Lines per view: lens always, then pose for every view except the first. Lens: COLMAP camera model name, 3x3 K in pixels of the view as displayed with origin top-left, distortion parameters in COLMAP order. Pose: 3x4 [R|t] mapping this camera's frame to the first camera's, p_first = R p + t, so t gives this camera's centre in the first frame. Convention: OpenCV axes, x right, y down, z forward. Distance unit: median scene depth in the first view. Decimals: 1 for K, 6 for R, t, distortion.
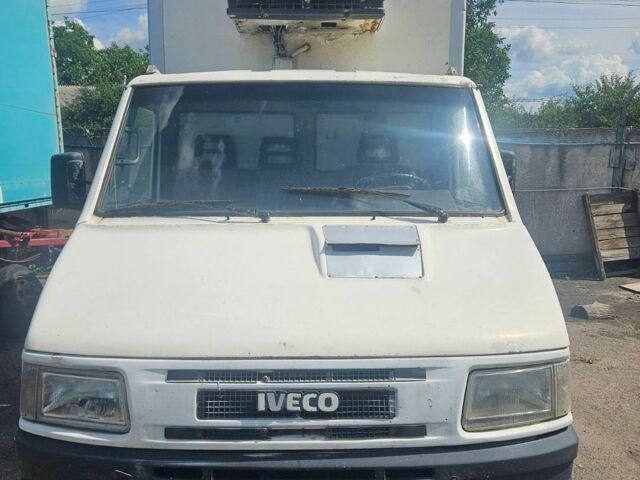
lens RADIAL K [[566.6, 0, 319.8], [0, 566.6, 237.4], [0, 0, 1]] dist [0.098236, 0.004227]
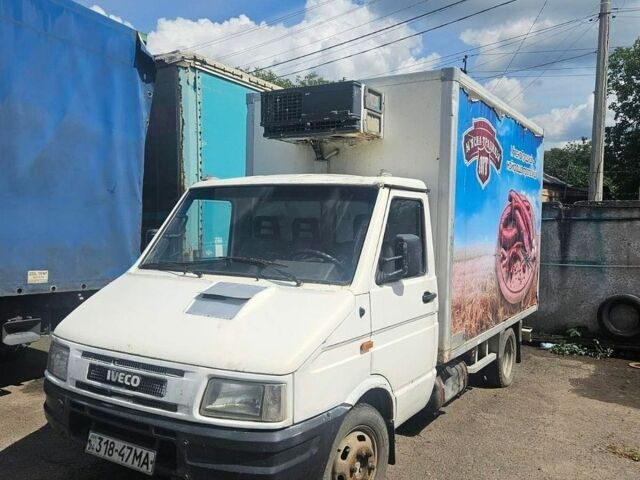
lens RADIAL K [[566.6, 0, 319.7], [0, 566.6, 241.8], [0, 0, 1]] dist [0.098236, 0.004227]
pose [[0.836525, 0.031734, -0.547009, 1.412100], [-0.085299, 0.993692, -0.072797, -0.052887], [0.541249, 0.107556, 0.833955, -0.201706]]
